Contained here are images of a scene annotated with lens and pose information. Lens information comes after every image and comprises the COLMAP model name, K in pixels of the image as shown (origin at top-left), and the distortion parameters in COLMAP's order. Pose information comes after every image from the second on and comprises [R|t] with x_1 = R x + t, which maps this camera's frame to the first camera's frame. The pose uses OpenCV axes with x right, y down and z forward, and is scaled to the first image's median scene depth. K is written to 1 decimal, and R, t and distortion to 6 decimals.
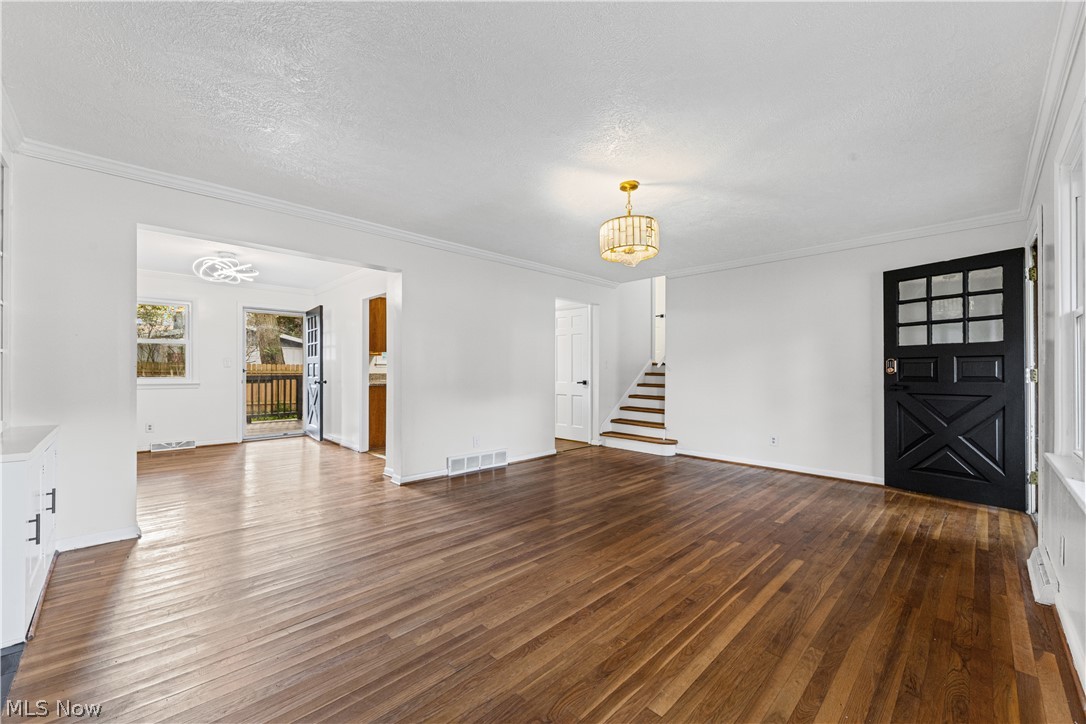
lens RADIAL K [[436.2, 0, 543.0], [0, 436.2, 362.0], [0, 0, 1]] dist [0.001489, 0.000176]
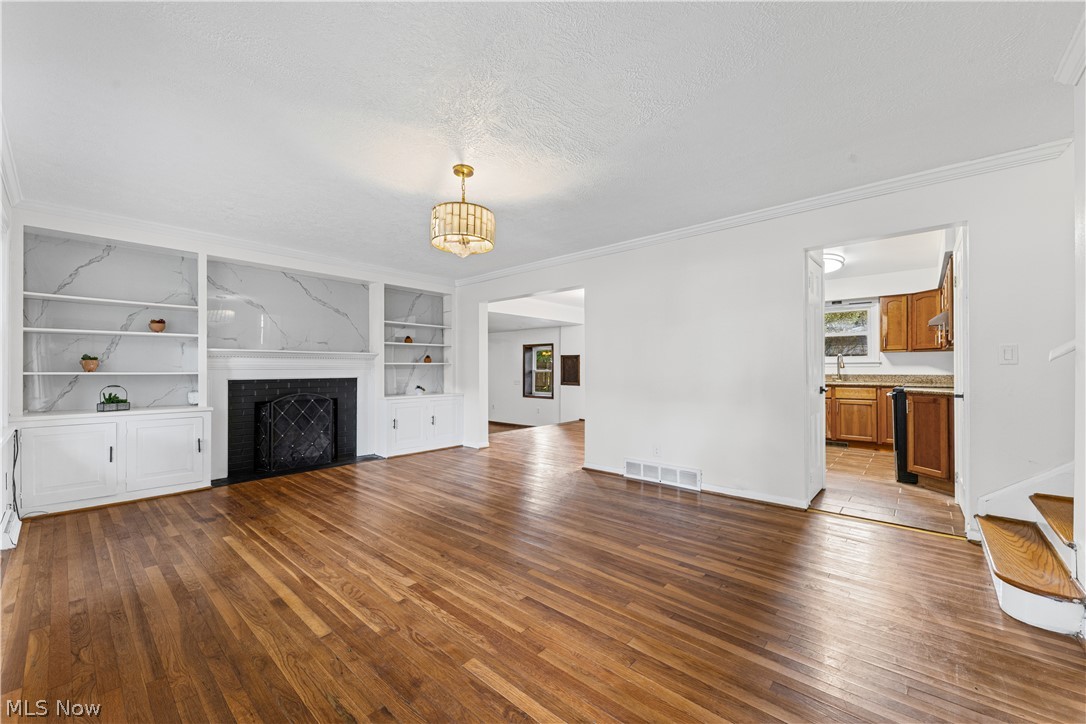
lens RADIAL K [[431.2, 0, 543.9], [0, 431.2, 366.3], [0, 0, 1]] dist [0.000308, -0.000069]
pose [[0.061504, -0.005713, -0.998091, 1.196958], [0.018421, 0.999820, -0.004588, 0.015997], [0.997937, -0.018104, 0.061598, 1.194562]]
